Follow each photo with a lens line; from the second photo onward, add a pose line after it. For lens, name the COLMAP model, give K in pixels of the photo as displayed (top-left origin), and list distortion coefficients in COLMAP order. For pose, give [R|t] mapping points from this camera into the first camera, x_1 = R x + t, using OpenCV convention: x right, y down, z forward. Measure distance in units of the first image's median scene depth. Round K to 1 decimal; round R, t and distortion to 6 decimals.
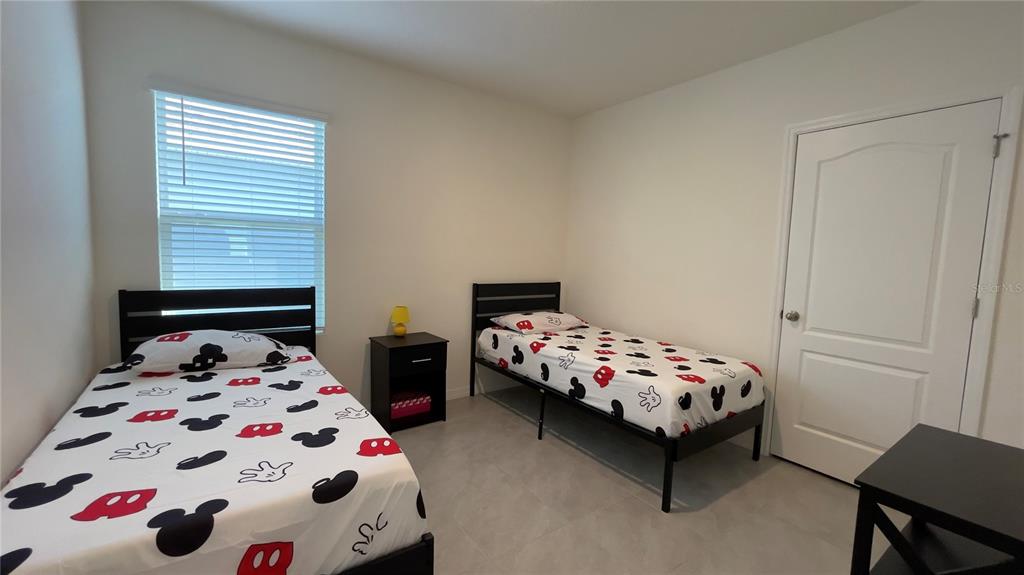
lens RADIAL K [[414.5, 0, 508.5], [0, 414.5, 286.0], [0, 0, 1]] dist [-0.006307, 0.003842]
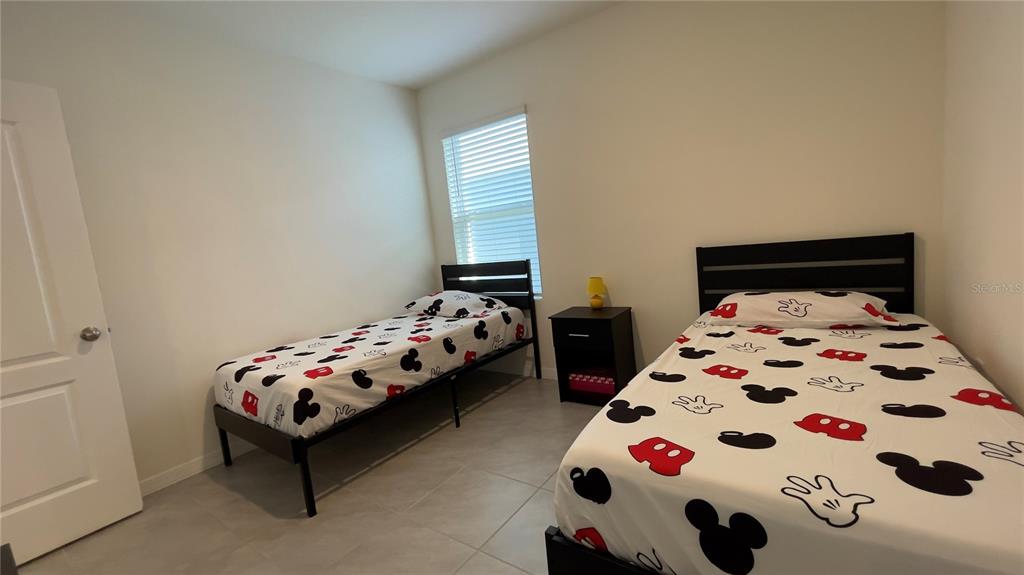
lens RADIAL K [[414.5, 0, 509.8], [0, 414.5, 288.3], [0, 0, 1]] dist [-0.006307, 0.003842]
pose [[0.305445, 0.043661, -0.951208, 0.643495], [0.037280, 0.997634, 0.057763, 0.014150], [0.951480, -0.053104, 0.303095, 0.586659]]
